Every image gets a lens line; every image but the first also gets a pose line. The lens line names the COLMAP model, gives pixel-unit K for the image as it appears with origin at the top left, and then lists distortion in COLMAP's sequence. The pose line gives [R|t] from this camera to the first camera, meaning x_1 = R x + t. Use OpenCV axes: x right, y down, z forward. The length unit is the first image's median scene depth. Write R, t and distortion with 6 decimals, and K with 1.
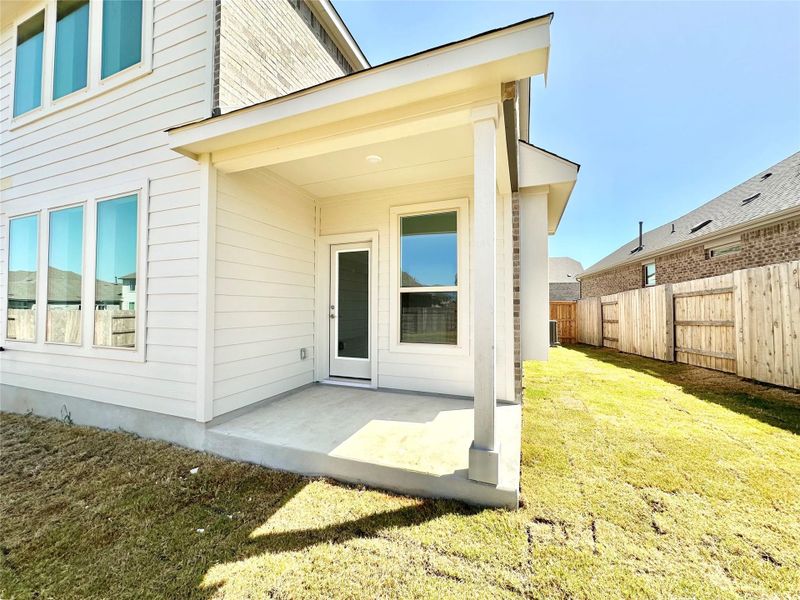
lens RADIAL K [[316.2, 0, 400.0], [0, 316.2, 300.0], [0, 0, 1]] dist [-0.001652, 0.000294]
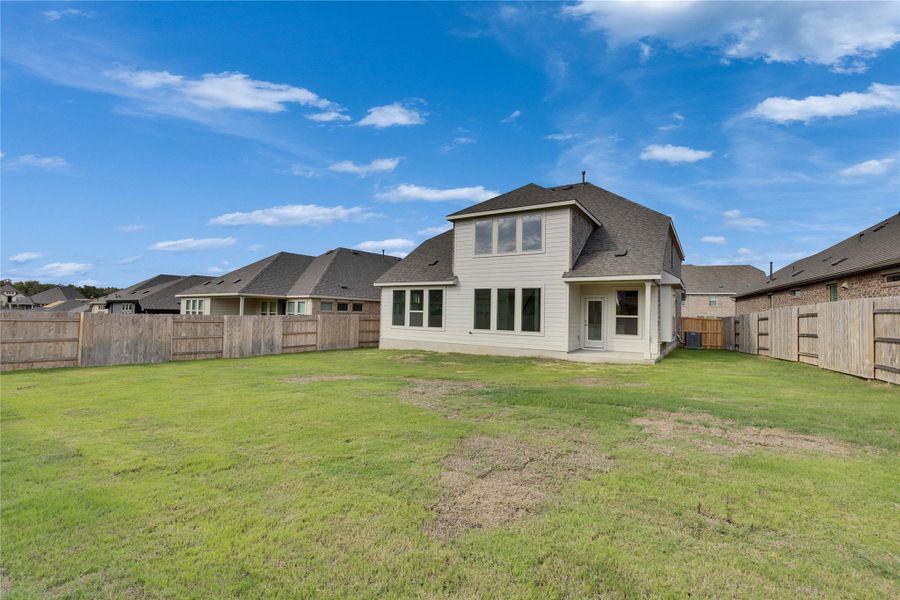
lens RADIAL K [[401.2, 0, 453.1], [0, 401.2, 301.1], [0, 0, 1]] dist [0.004074, 0.000167]
pose [[0.978028, 0.012534, -0.208095, -0.612683], [-0.012188, 0.999921, 0.002946, -0.144837], [0.208115, -0.000345, 0.978104, -2.549735]]
